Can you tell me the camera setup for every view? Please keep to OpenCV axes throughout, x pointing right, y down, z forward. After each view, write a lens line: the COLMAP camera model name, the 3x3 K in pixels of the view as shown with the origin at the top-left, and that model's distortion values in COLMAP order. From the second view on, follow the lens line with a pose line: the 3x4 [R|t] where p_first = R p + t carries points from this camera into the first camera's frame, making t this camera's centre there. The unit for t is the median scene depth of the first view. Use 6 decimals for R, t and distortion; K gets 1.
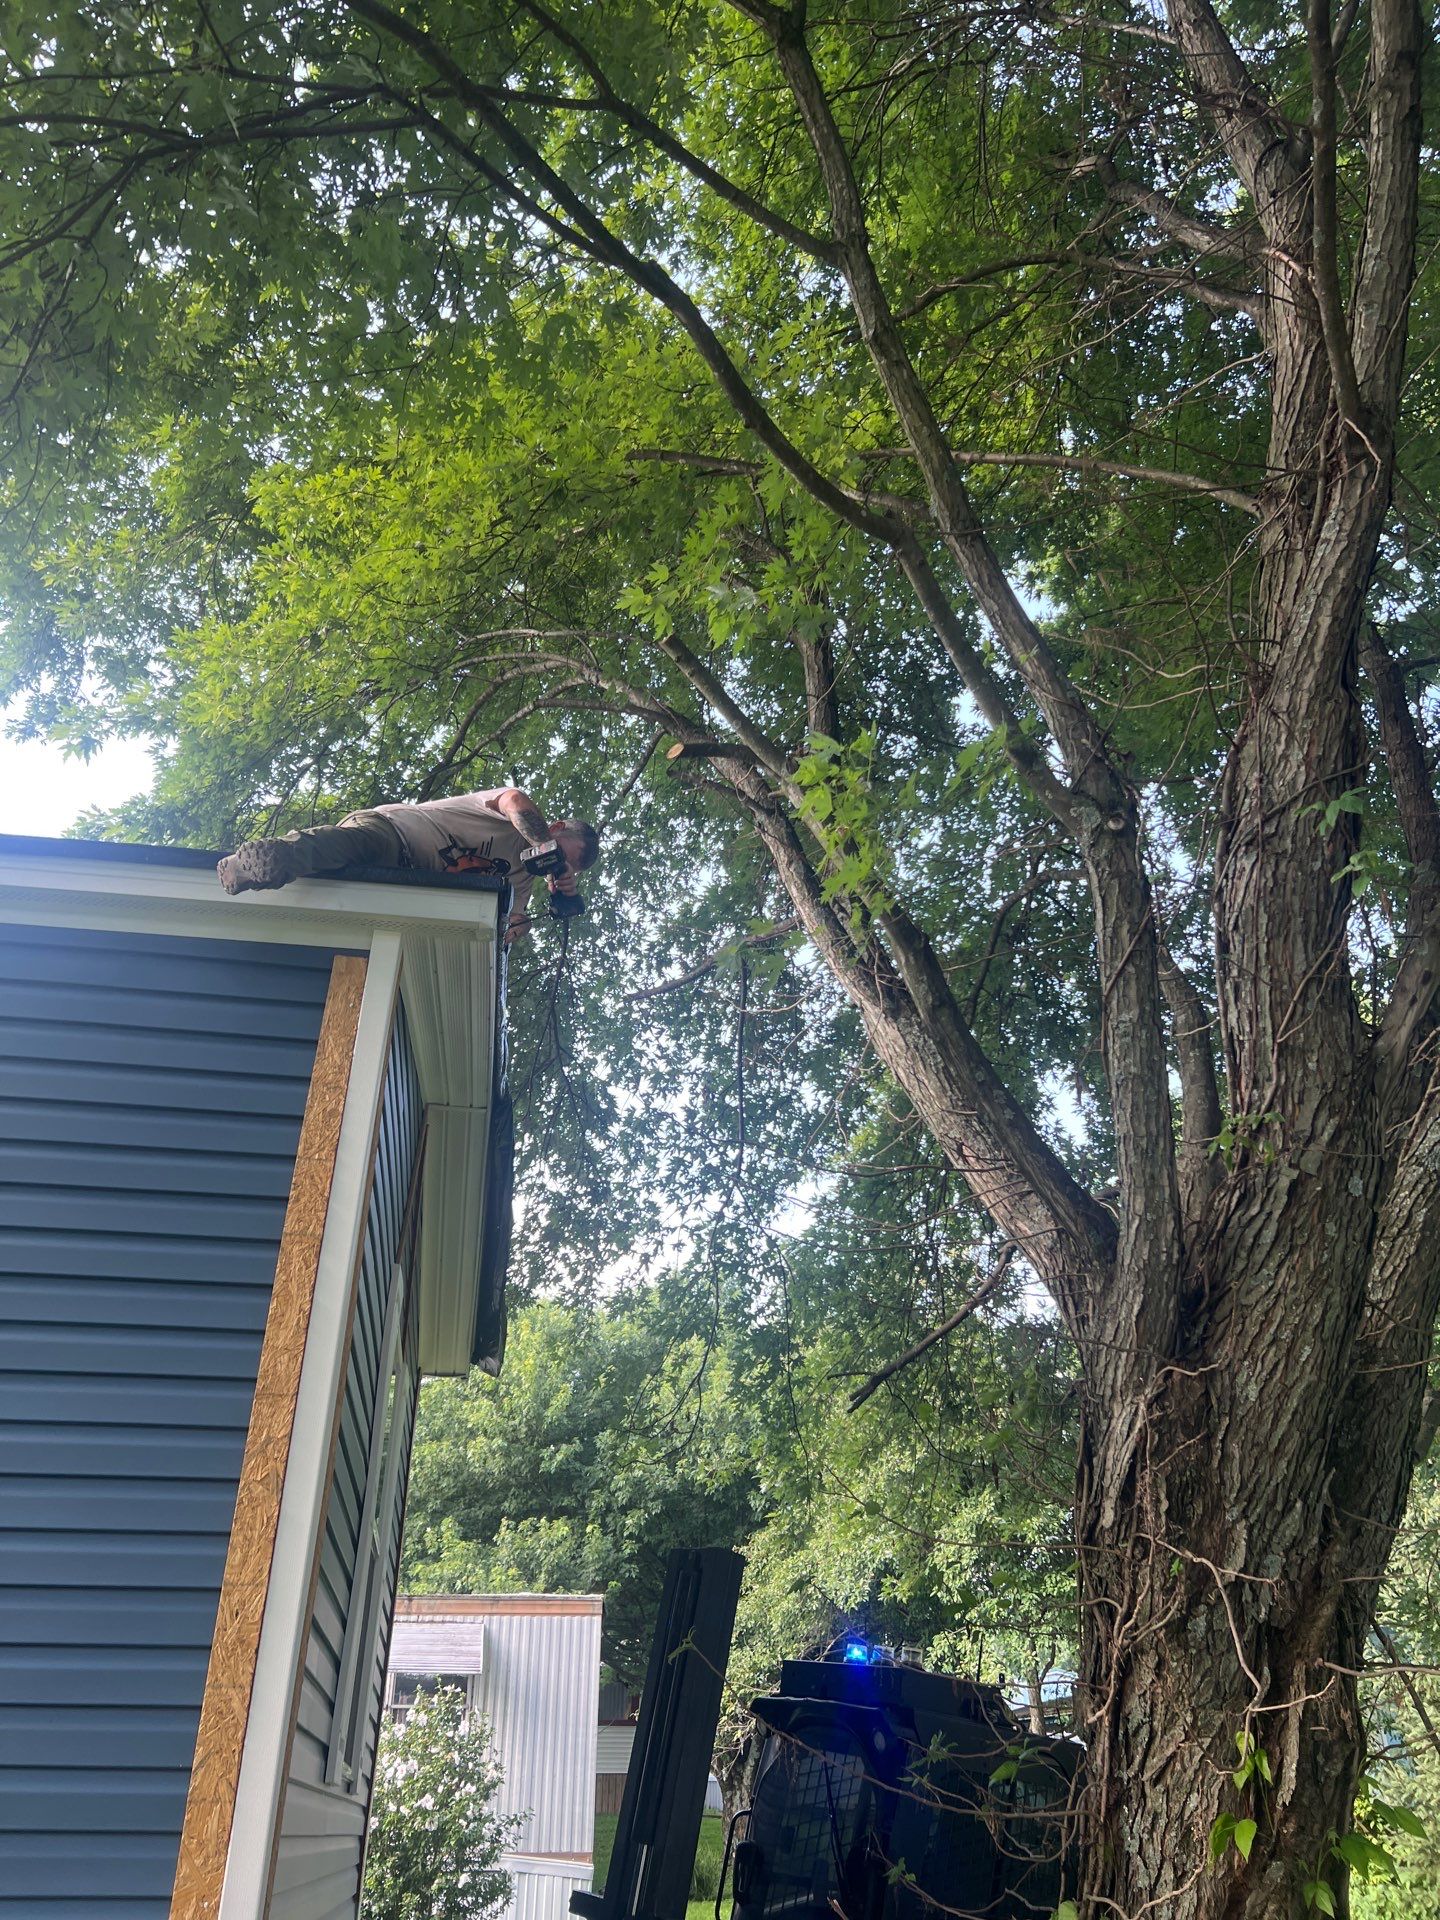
lens RADIAL K [[1475.2, 0, 719.9], [0, 1475.2, 875.4], [0, 0, 1]] dist [-0.007609, -0.001299]
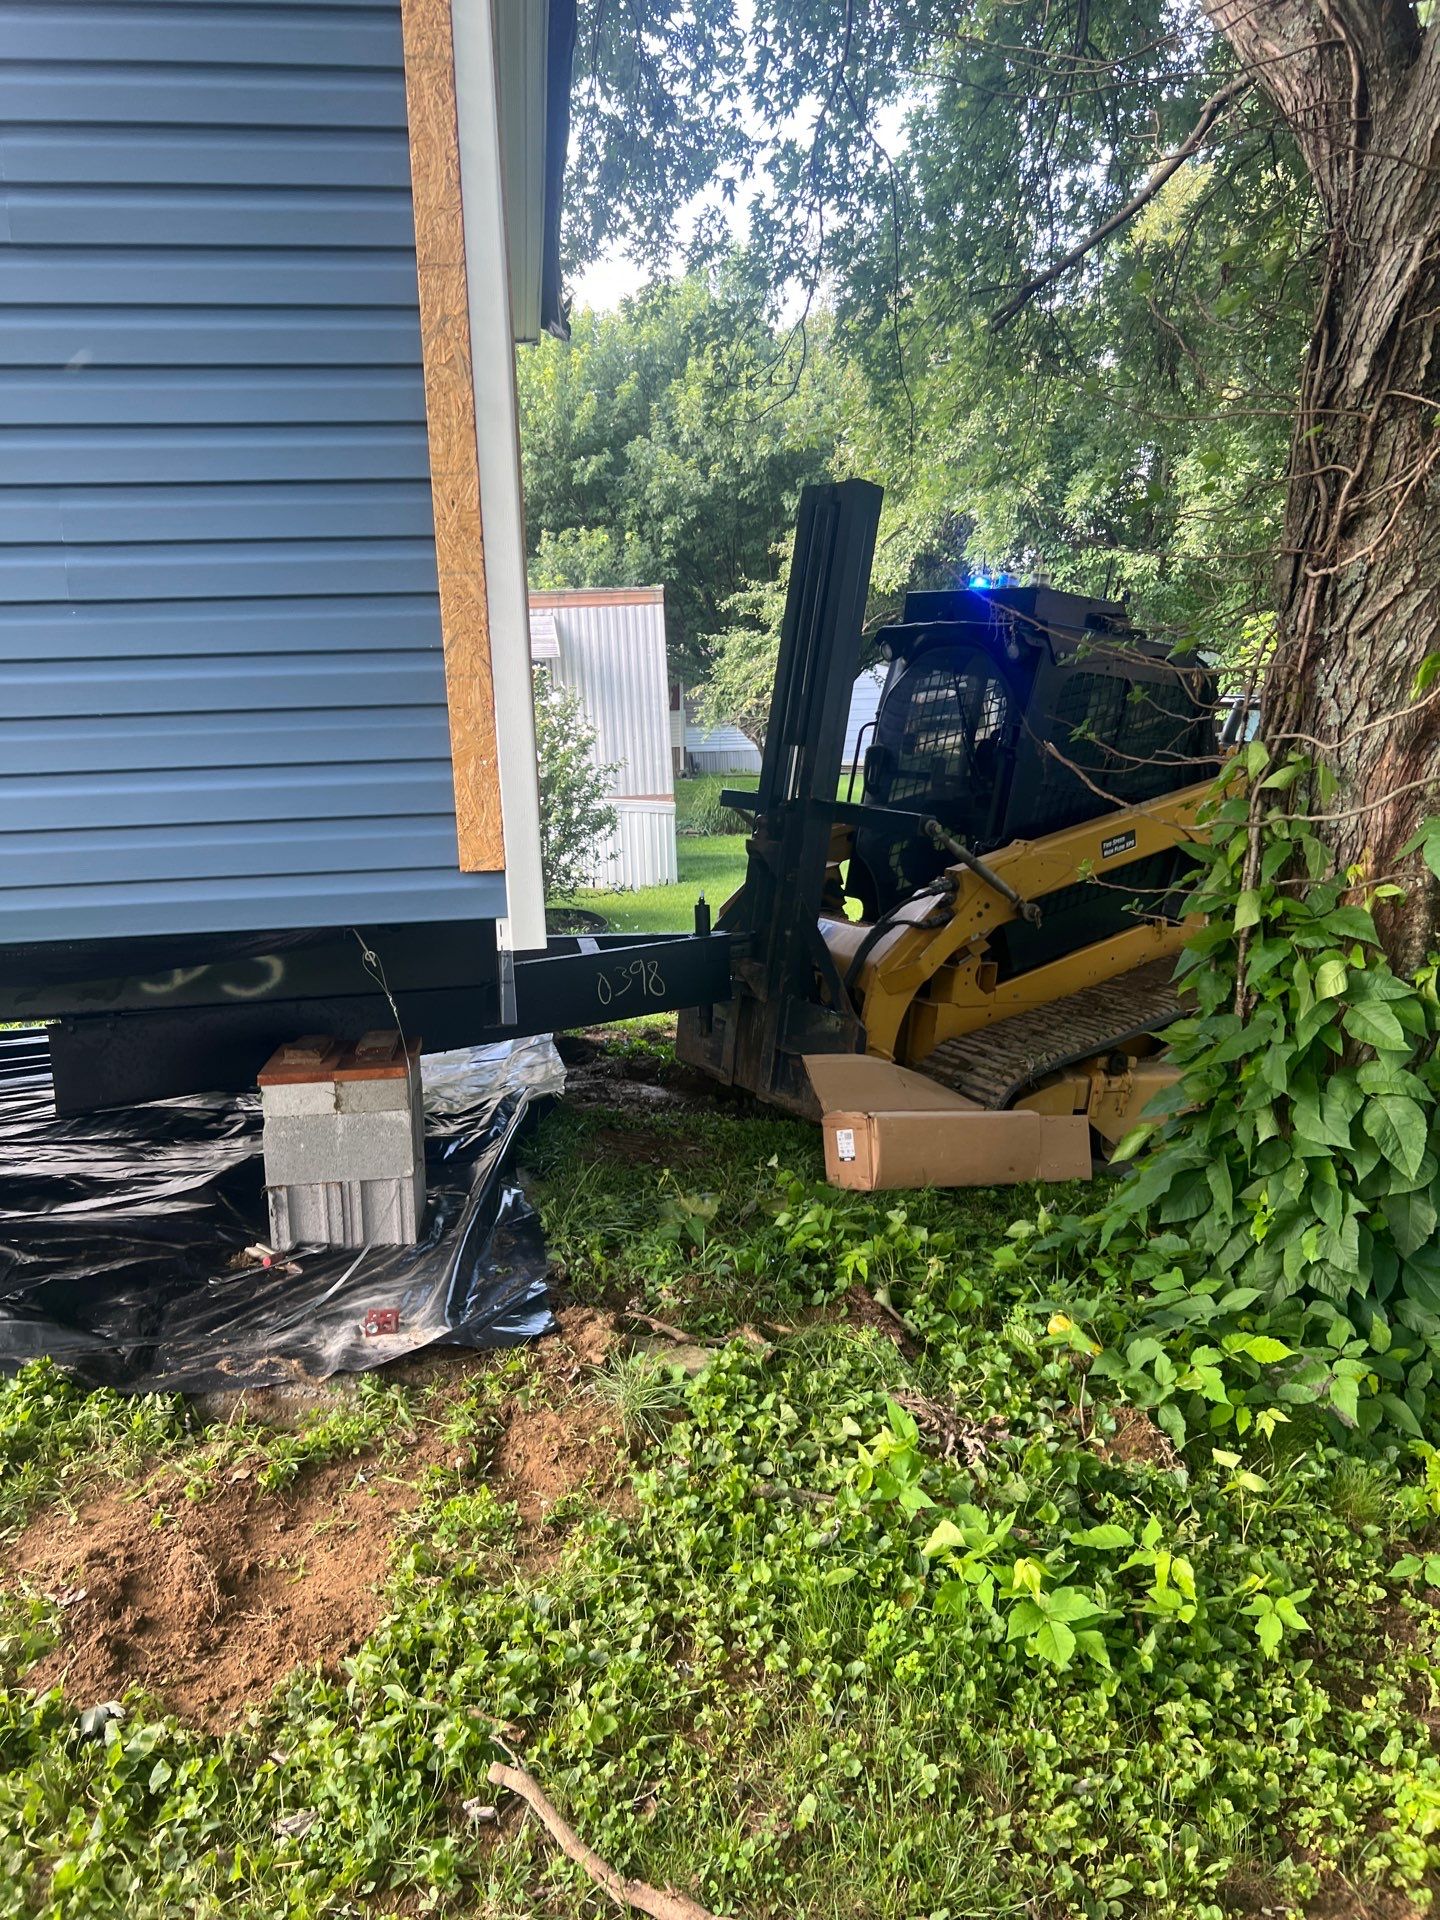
lens RADIAL K [[1430.0, 0, 660.9], [0, 1430.0, 957.6], [0, 0, 1]] dist [0.030504, 0.002070]
pose [[0.998718, -0.050502, -0.003348, -0.113506], [0.041903, 0.787952, 0.614310, 0.095621], [-0.028386, -0.613663, 0.789058, 0.055212]]
